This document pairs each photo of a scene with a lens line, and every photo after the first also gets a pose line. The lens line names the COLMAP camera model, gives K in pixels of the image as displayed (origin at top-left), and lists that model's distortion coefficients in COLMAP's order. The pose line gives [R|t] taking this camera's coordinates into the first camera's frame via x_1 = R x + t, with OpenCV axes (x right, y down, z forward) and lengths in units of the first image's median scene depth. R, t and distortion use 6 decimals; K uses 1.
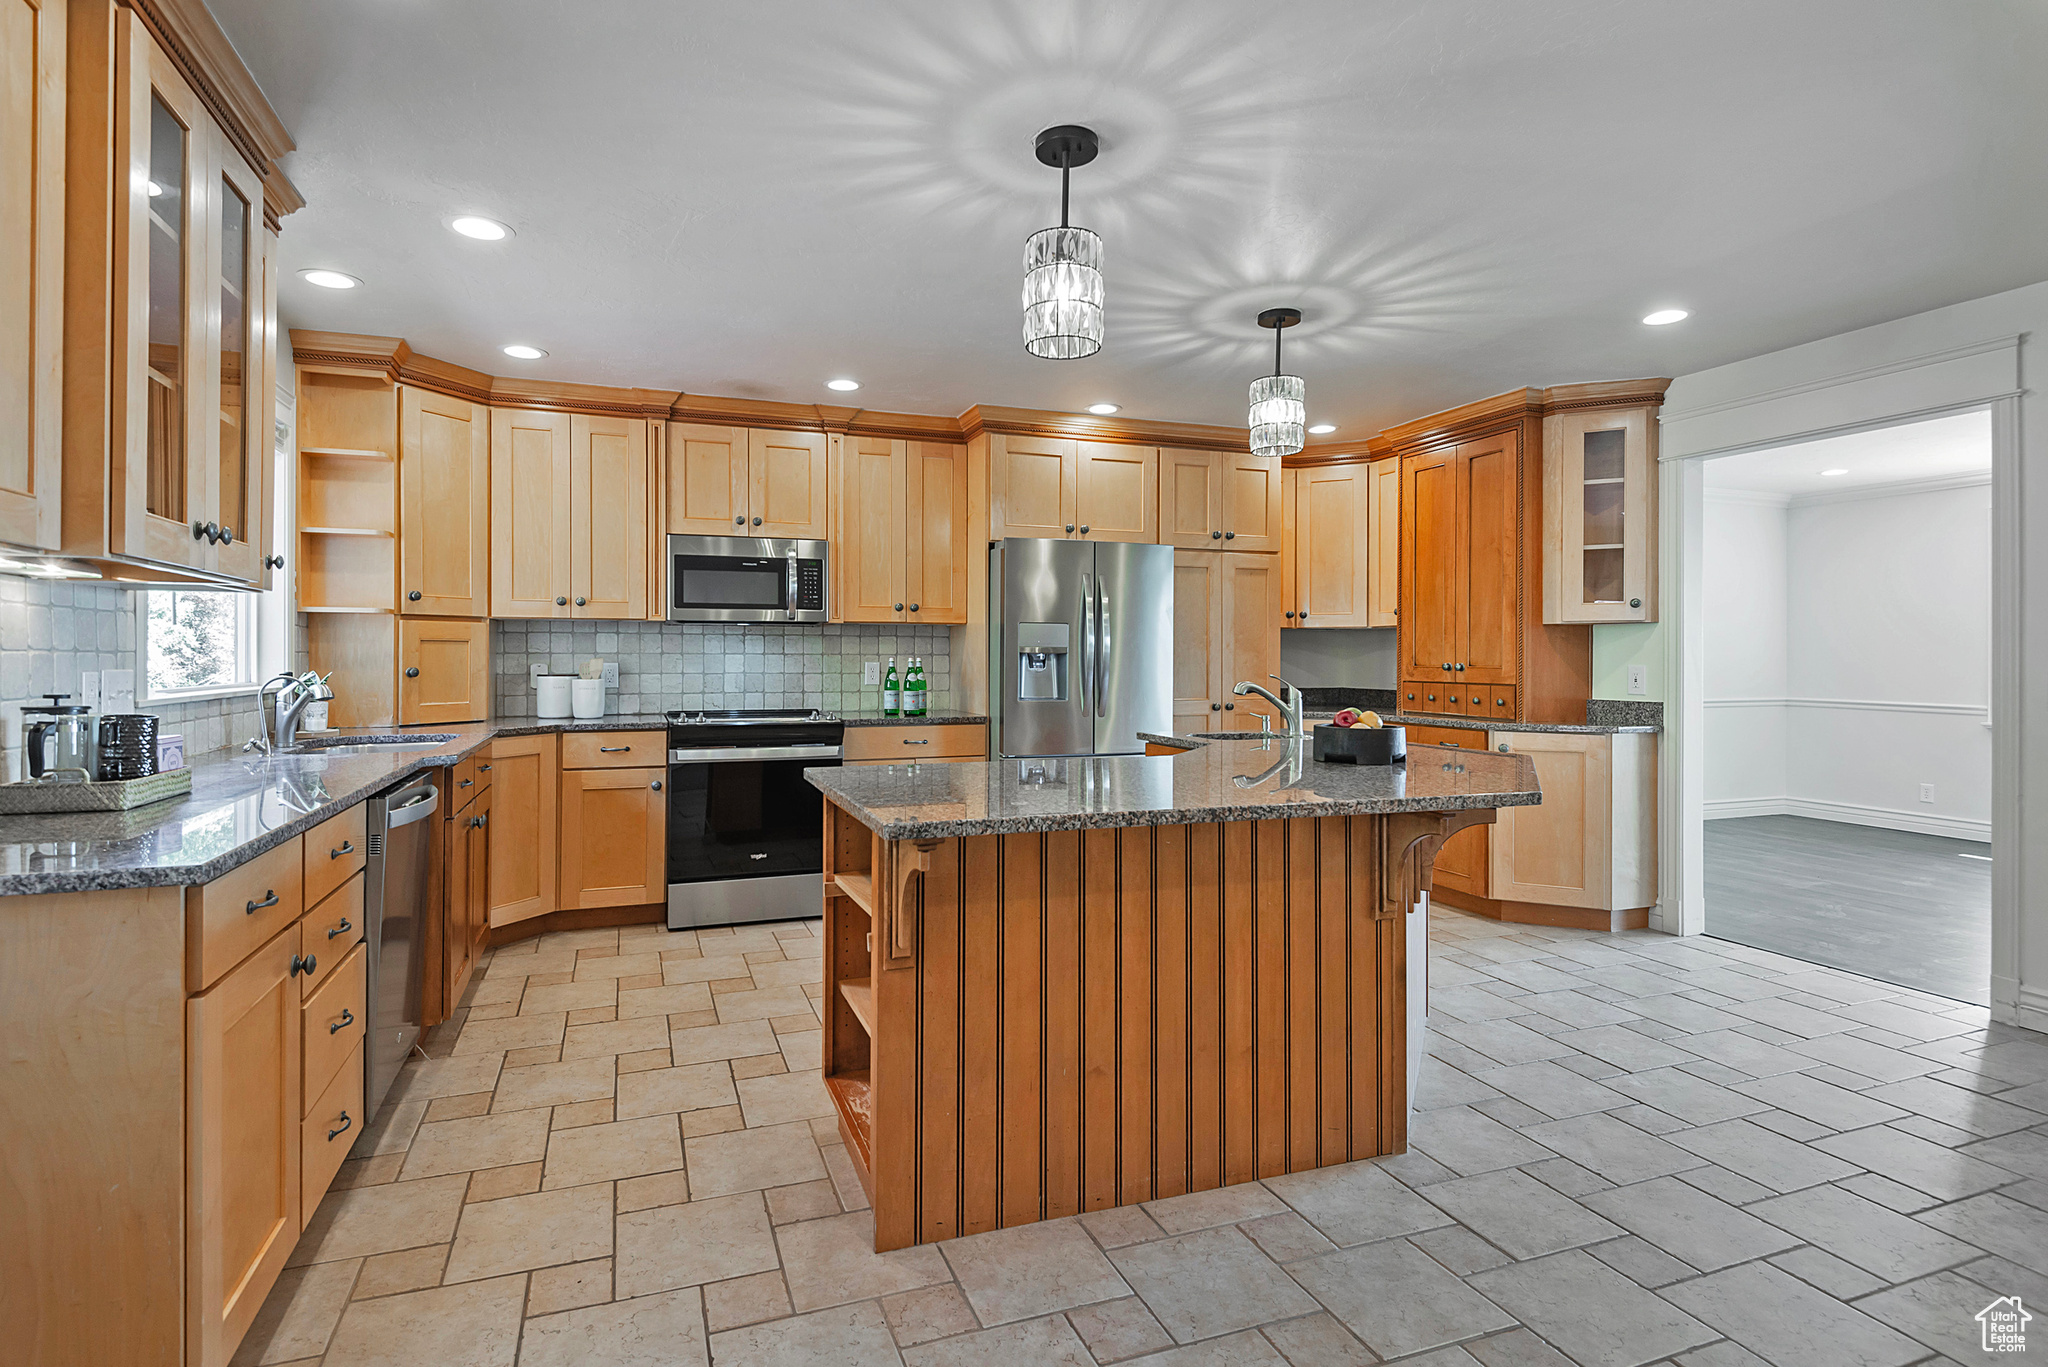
lens RADIAL K [[1041.0, 0, 1030.3], [0, 1041.0, 663.6], [0, 0, 1]] dist [0.024799, -0.002467]
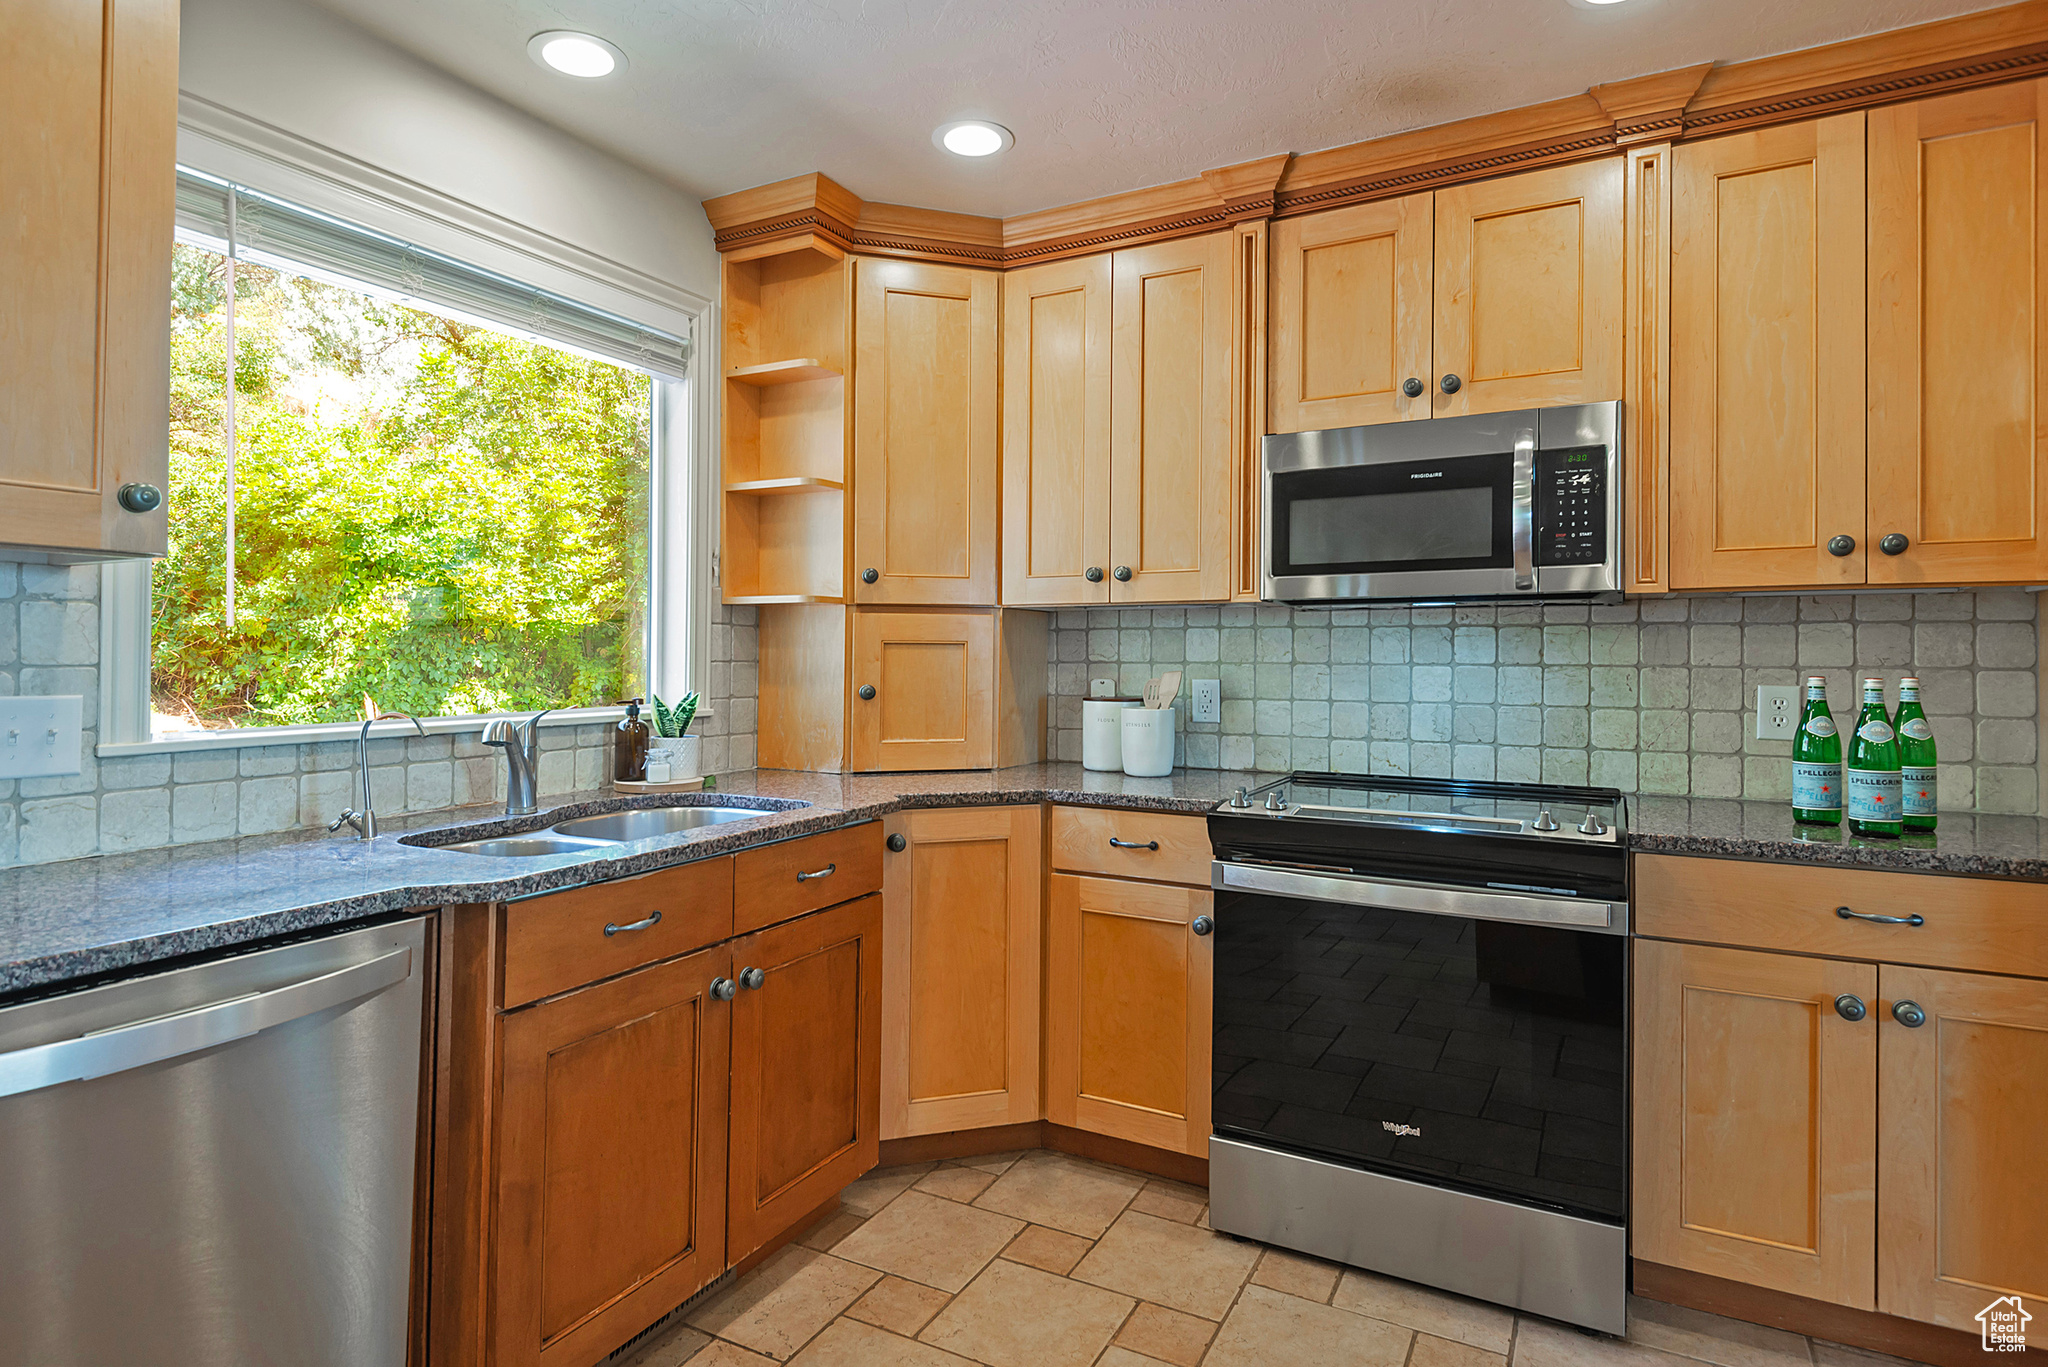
lens RADIAL K [[1089.4, 0, 952.9], [0, 1089.4, 653.9], [0, 0, 1]] dist [0.007409, -0.009208]
pose [[0.636157, -0.002750, -0.771555, -0.026307], [-0.008666, 0.999905, -0.010709, -0.007622], [0.771511, 0.013499, 0.636072, 0.534197]]
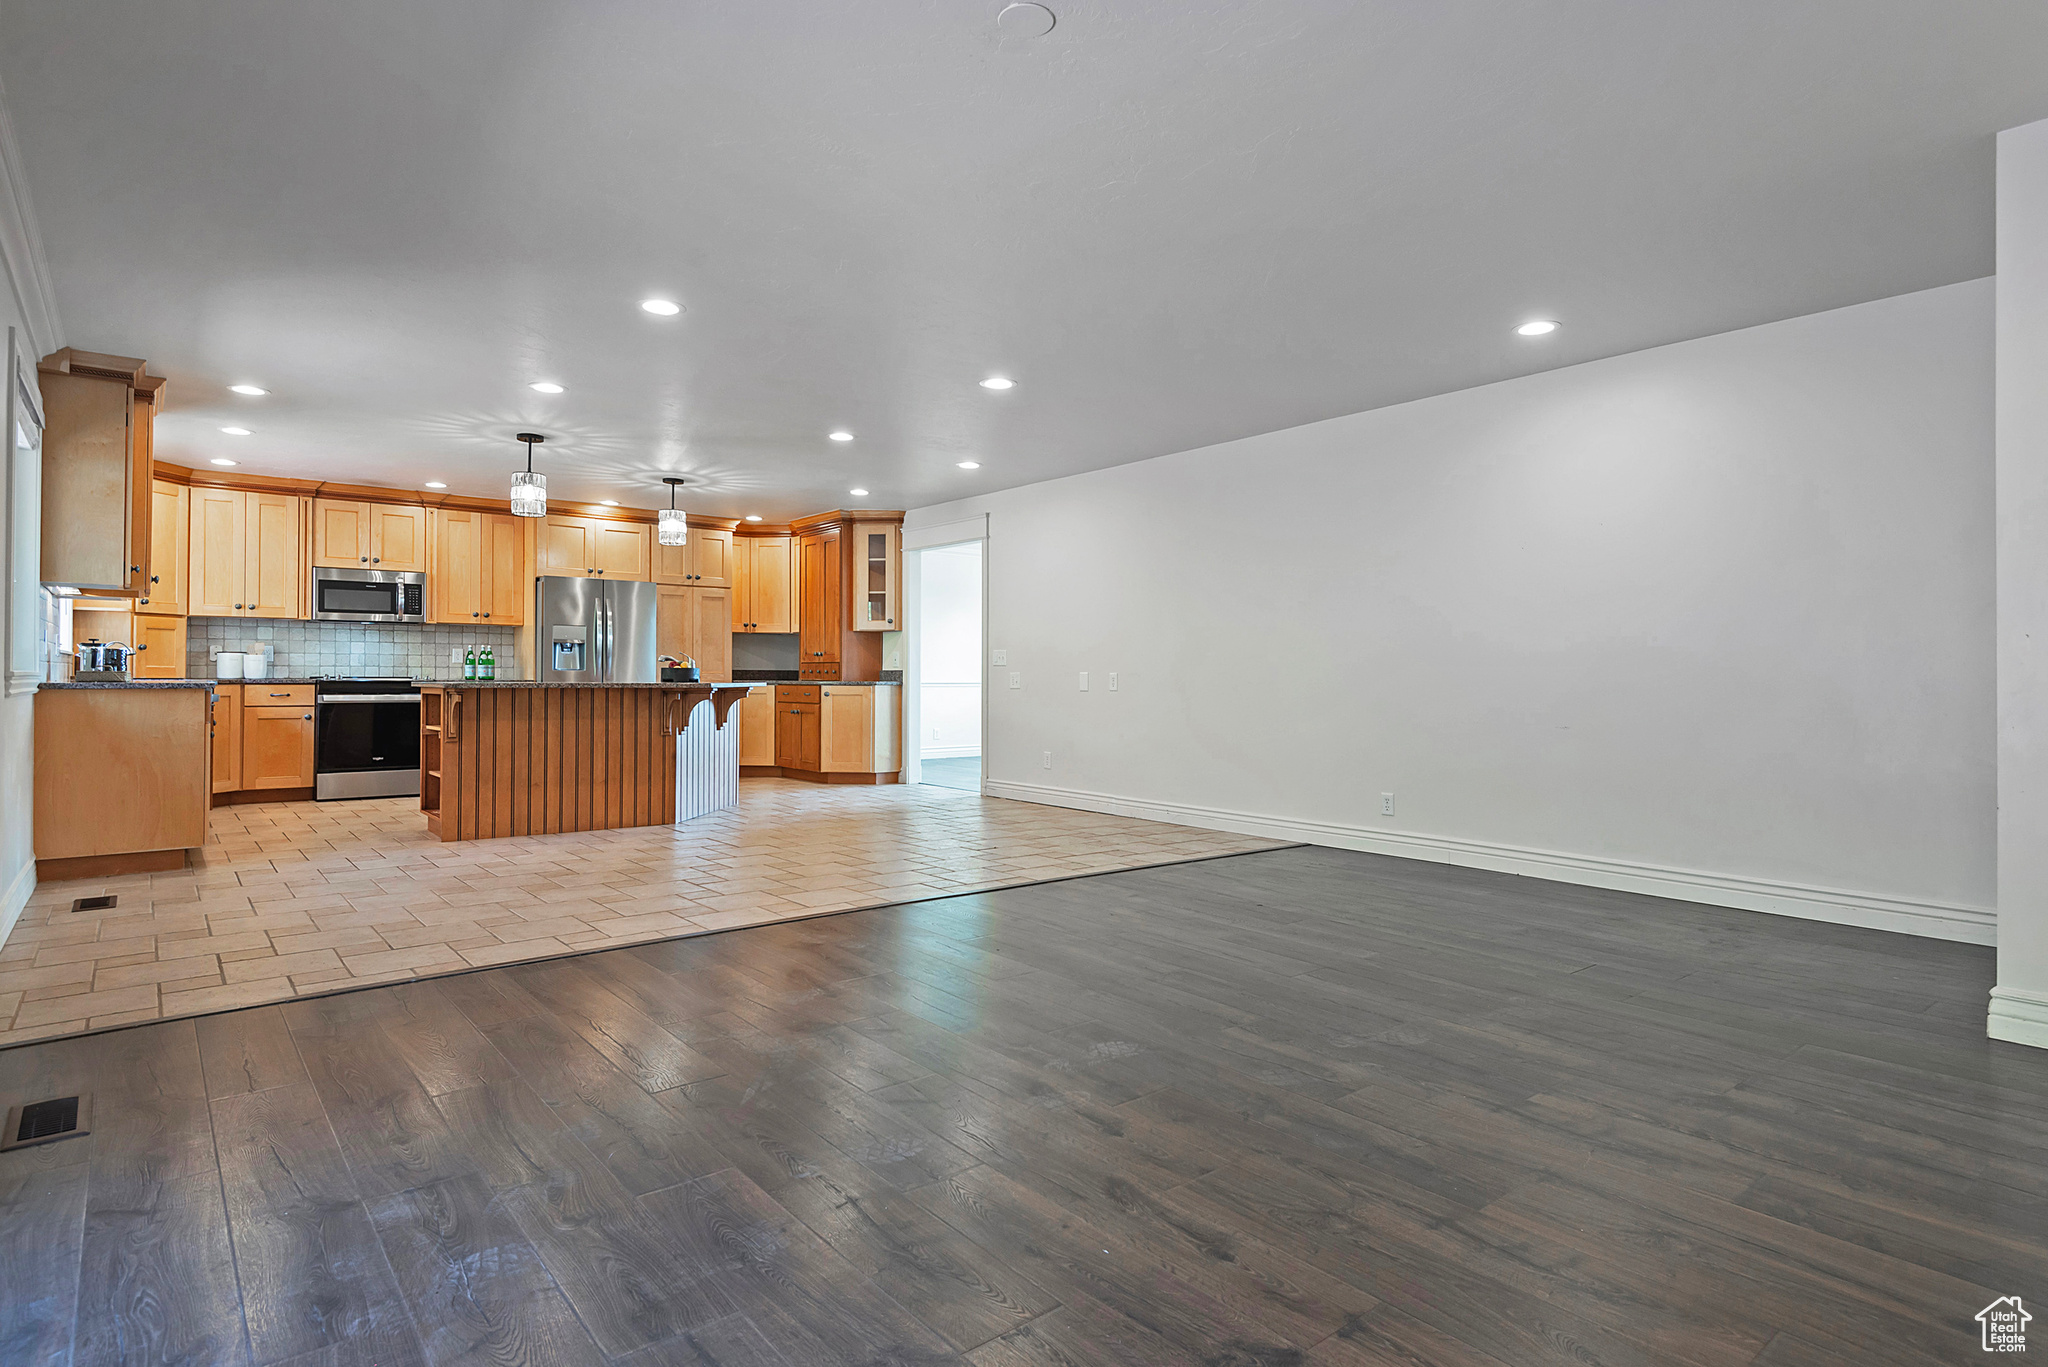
lens RADIAL K [[1089.4, 0, 1101.9], [0, 1089.4, 677.4], [0, 0, 1]] dist [0.007409, -0.009208]
pose [[0.936214, 0.002249, 0.351422, 0.211136], [-0.000218, 0.999983, -0.005820, 0.059256], [-0.351429, 0.005372, 0.936199, -1.039854]]
